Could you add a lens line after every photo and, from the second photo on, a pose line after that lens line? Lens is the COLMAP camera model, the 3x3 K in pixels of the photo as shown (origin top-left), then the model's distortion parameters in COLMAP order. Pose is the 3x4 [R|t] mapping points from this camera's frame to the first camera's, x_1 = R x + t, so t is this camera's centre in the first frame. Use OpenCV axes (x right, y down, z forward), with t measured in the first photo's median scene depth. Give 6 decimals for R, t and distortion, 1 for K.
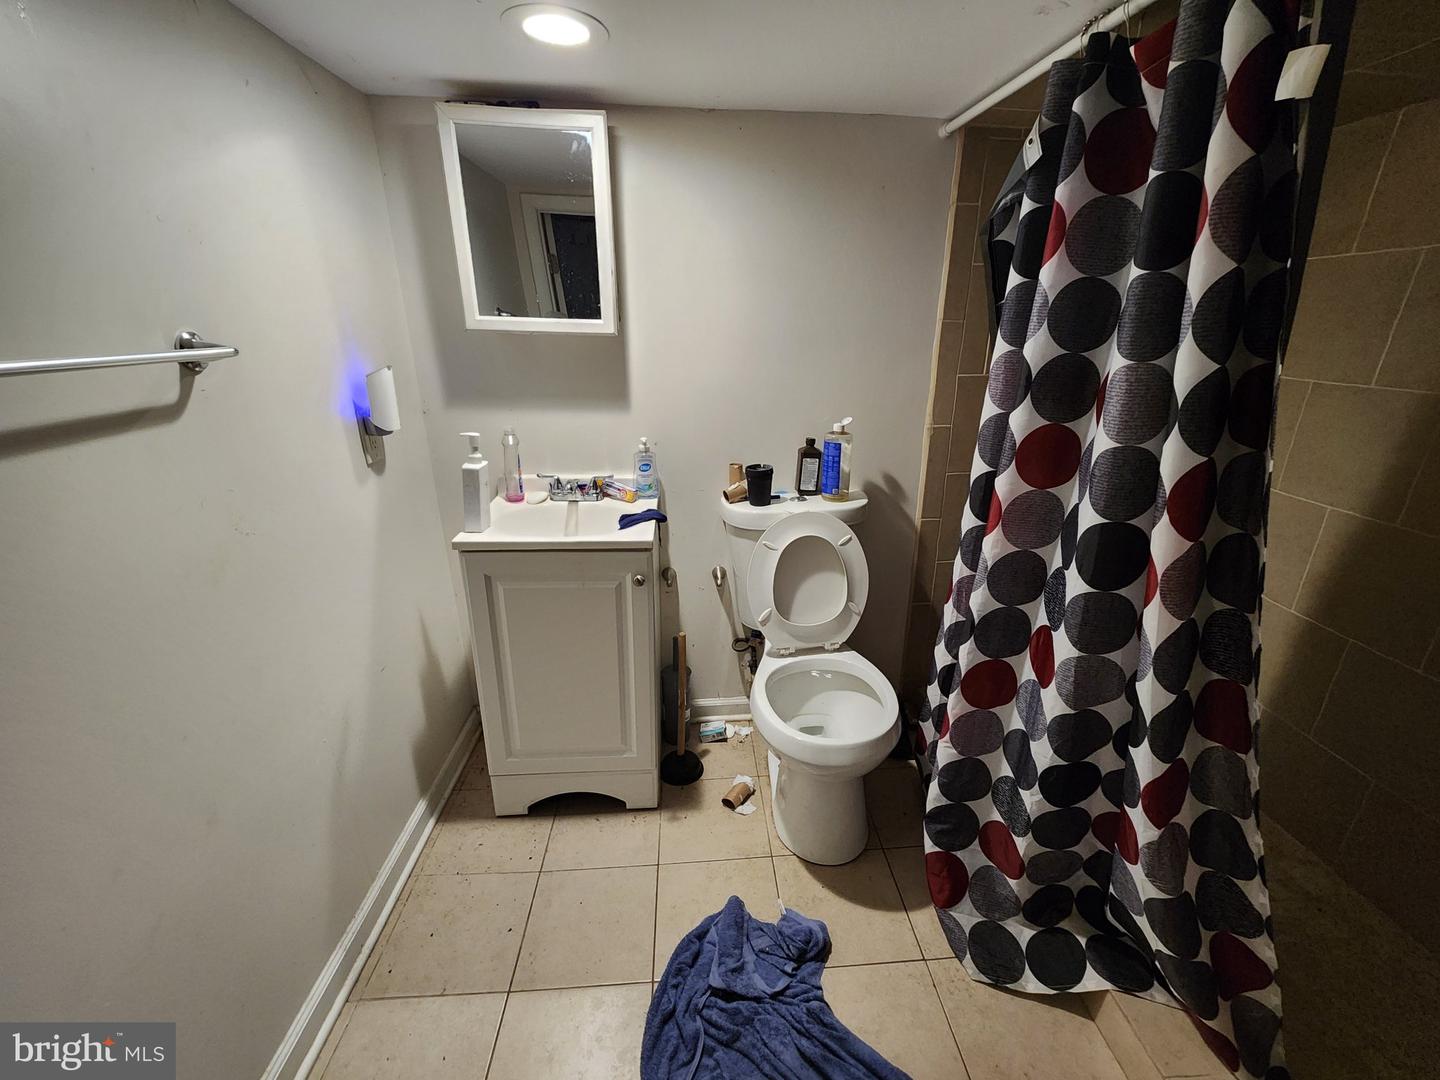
lens RADIAL K [[592.7, 0, 723.5], [0, 592.7, 536.1], [0, 0, 1]] dist [0.002036, 0.002682]
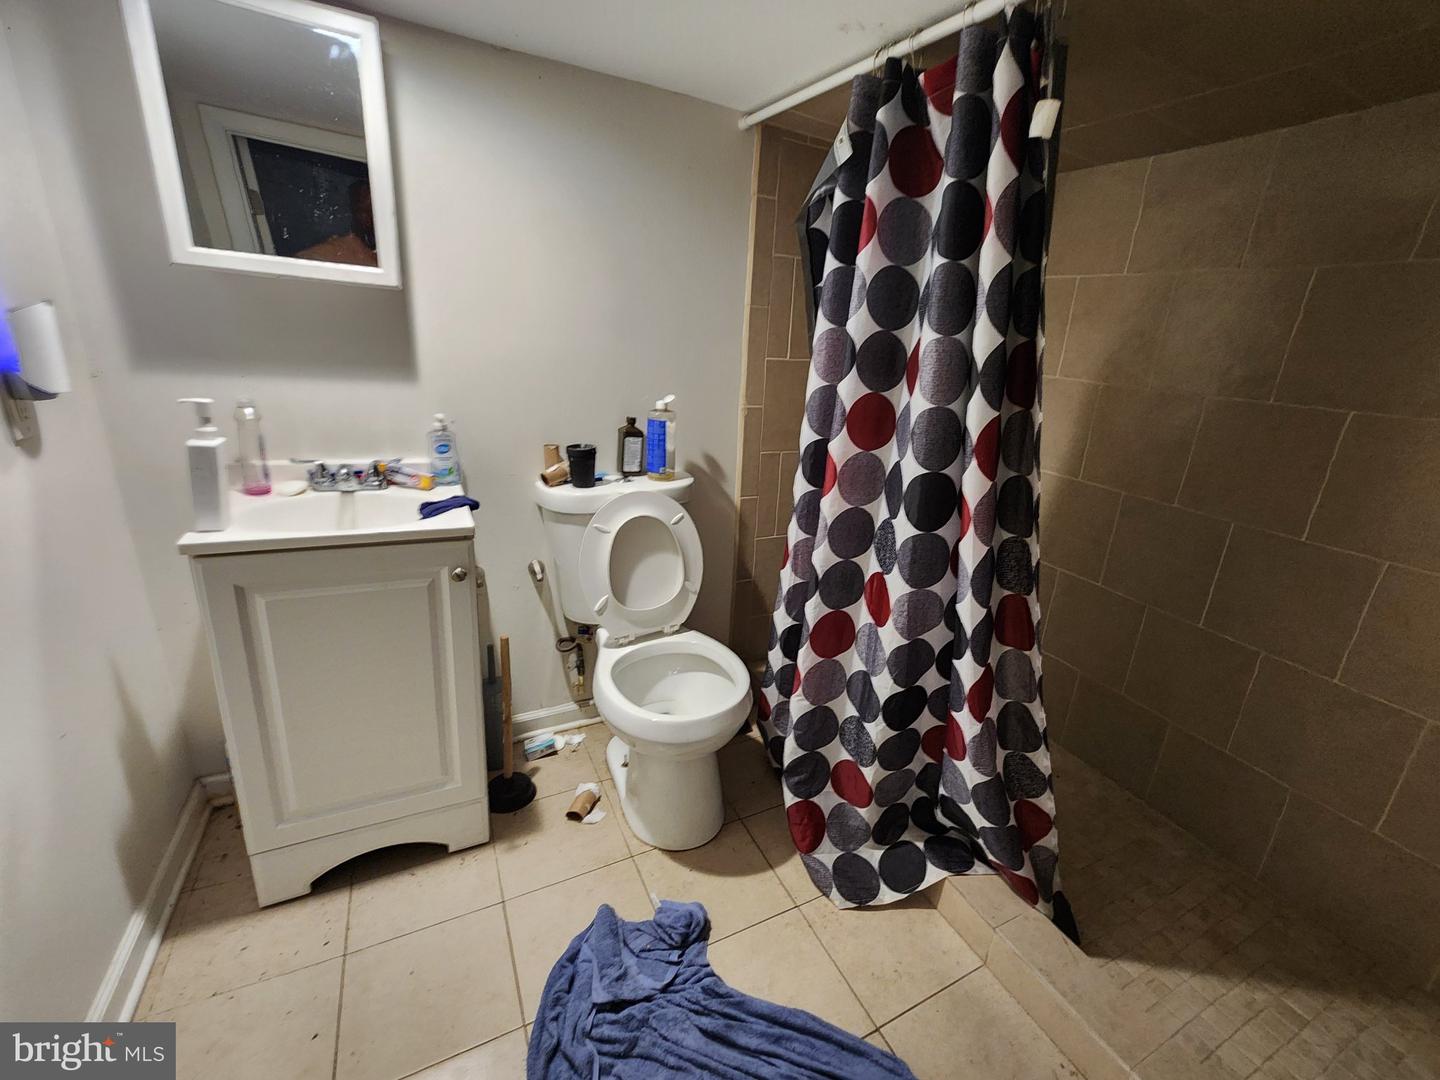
lens RADIAL K [[633.3, 0, 727.9], [0, 633.3, 543.0], [0, 0, 1]] dist [0.007808, -0.003320]
pose [[0.914989, -0.065212, 0.398174, -0.178603], [0.072178, 0.997389, -0.002511, 0.071155], [-0.396971, 0.031037, 0.917306, 0.004625]]
